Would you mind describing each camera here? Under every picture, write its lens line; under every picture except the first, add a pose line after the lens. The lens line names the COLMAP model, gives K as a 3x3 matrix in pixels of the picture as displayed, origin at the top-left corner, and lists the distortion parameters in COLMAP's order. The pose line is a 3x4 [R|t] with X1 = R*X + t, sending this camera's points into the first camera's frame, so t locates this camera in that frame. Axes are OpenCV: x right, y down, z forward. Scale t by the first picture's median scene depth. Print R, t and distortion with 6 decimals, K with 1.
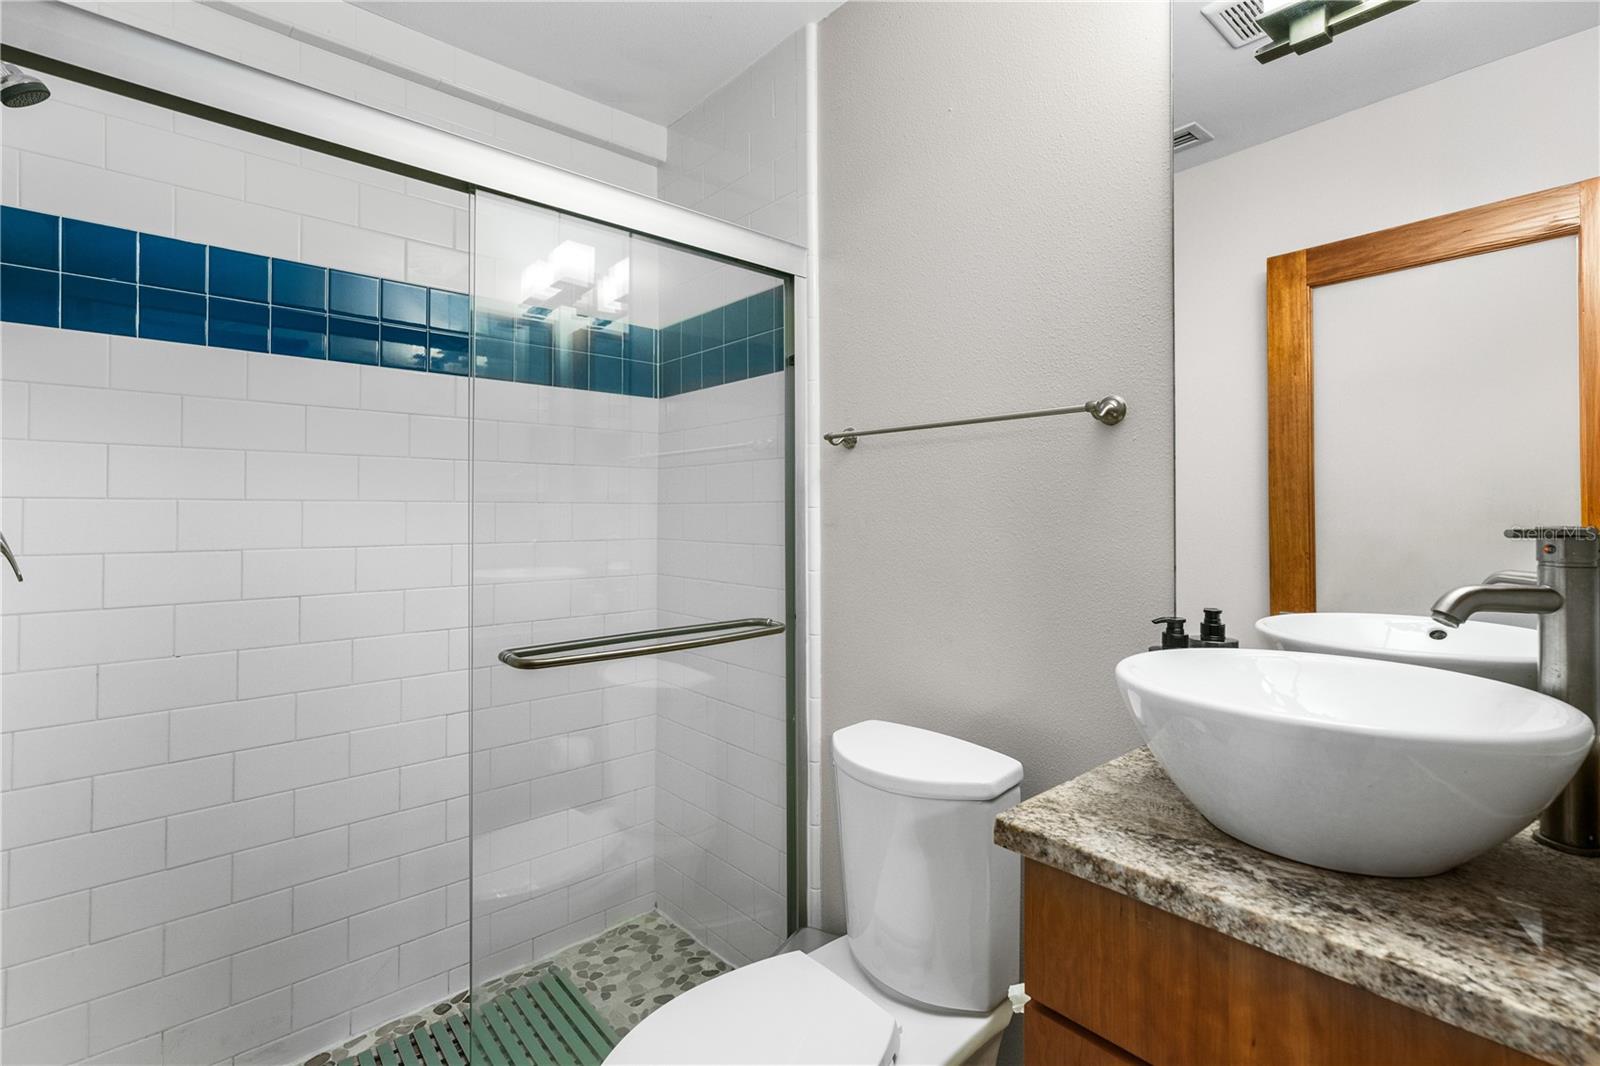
lens RADIAL K [[727.1, 0, 798.2], [0, 727.1, 522.1], [0, 0, 1]] dist [0.003754, 0.001238]
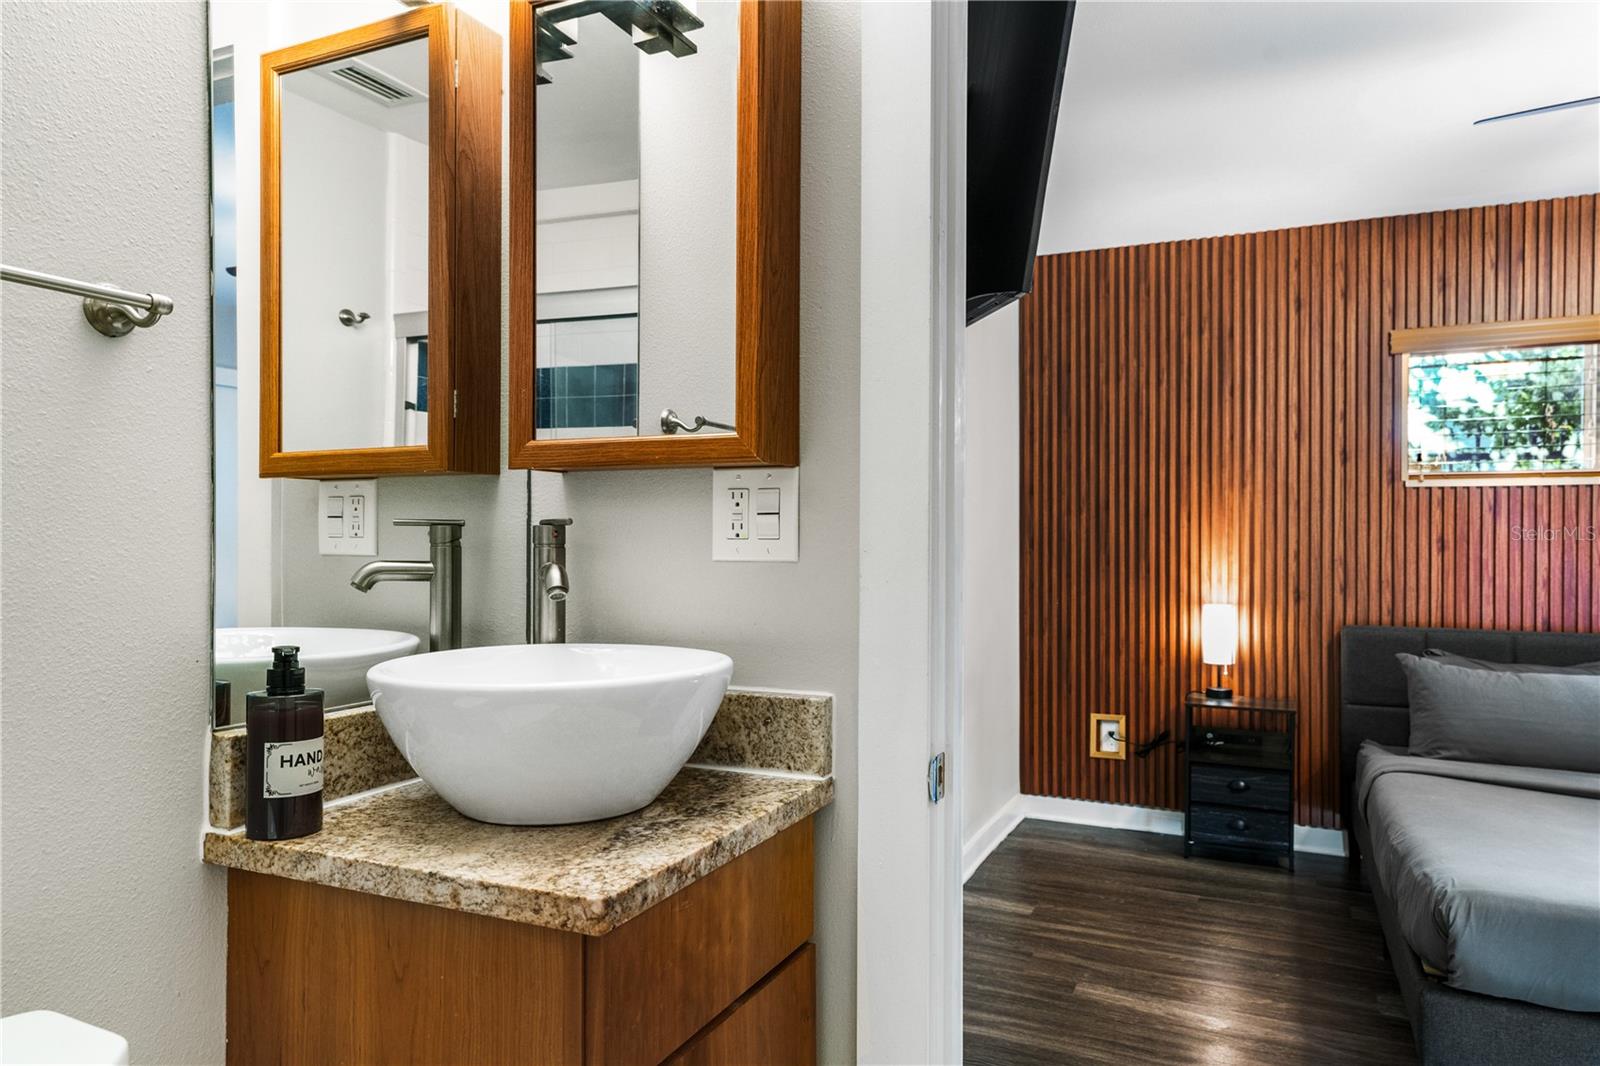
lens RADIAL K [[1048.6, 0, 797.9], [0, 1048.6, 530.7], [0, 0, 1]] dist [-0.000634, -0.000137]
pose [[-0.396225, 0.000978, 0.918153, -0.862268], [0.004397, 0.999990, 0.000833, 0.034074], [-0.918143, 0.004367, -0.396226, 1.356915]]
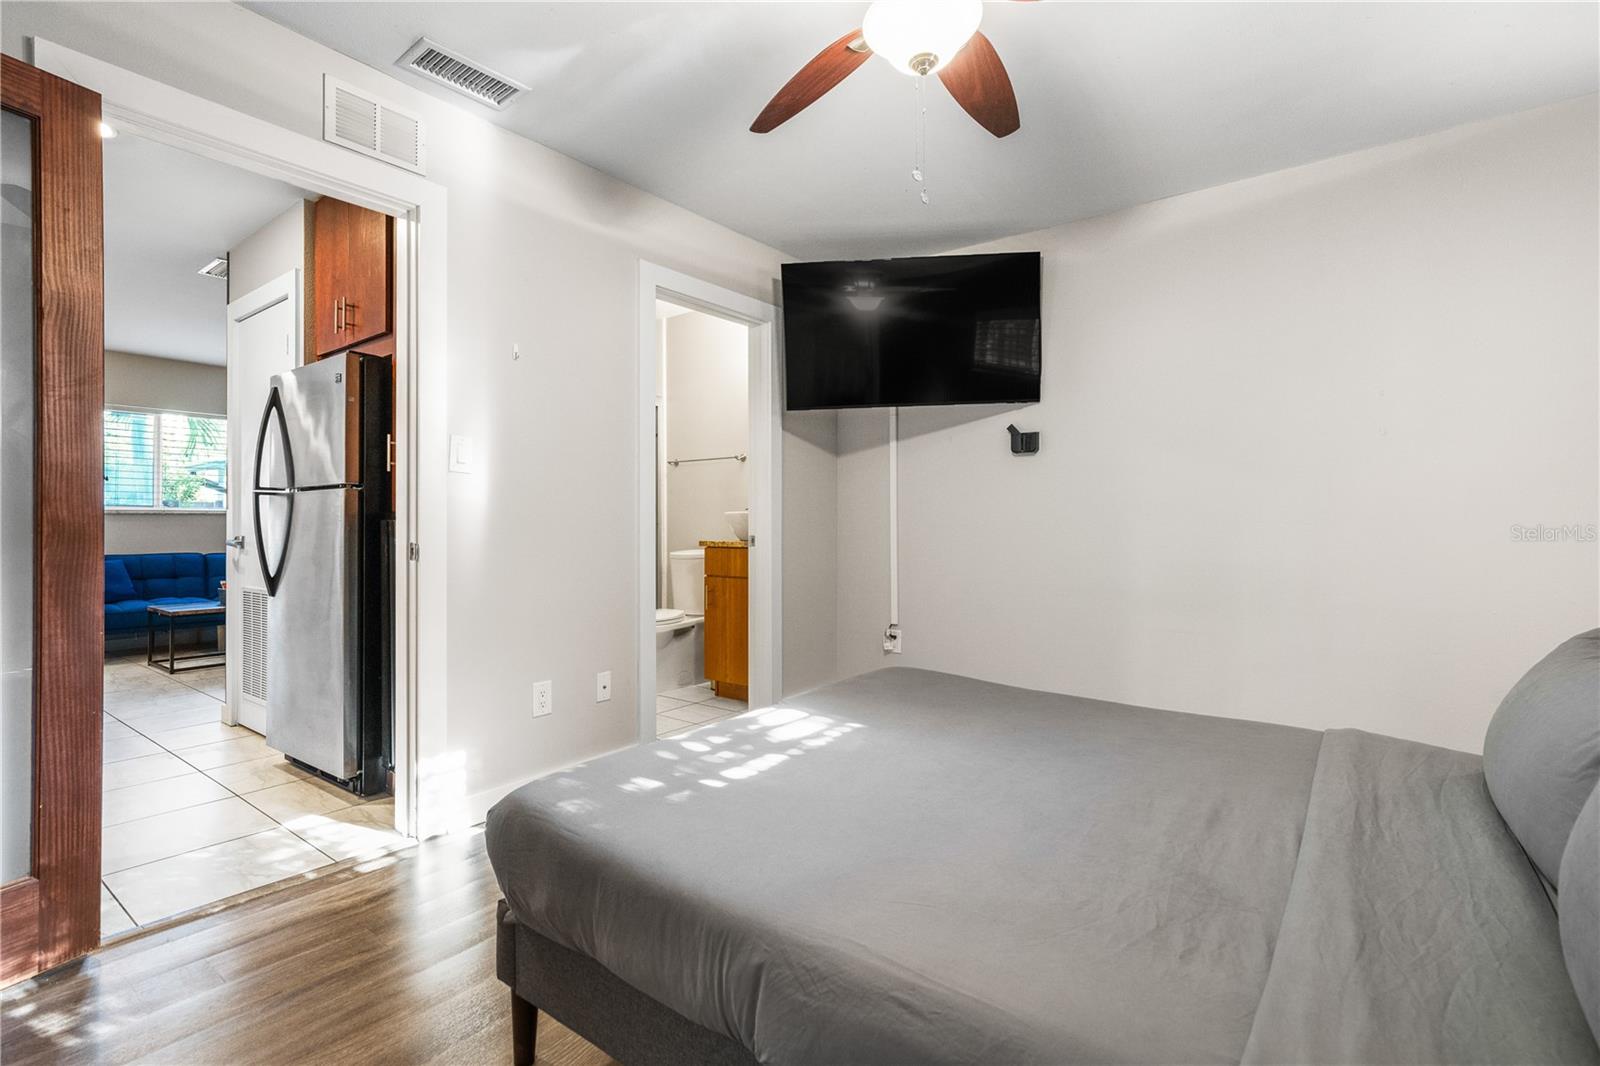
lens RADIAL K [[727.1, 0, 800.1], [0, 727.1, 532.1], [0, 0, 1]] dist [0.003754, 0.001238]
pose [[0.979311, 0.003178, 0.202338, -0.083016], [-0.001882, 0.999976, -0.006598, 0.430029], [-0.202354, 0.006081, 0.979293, -4.597817]]
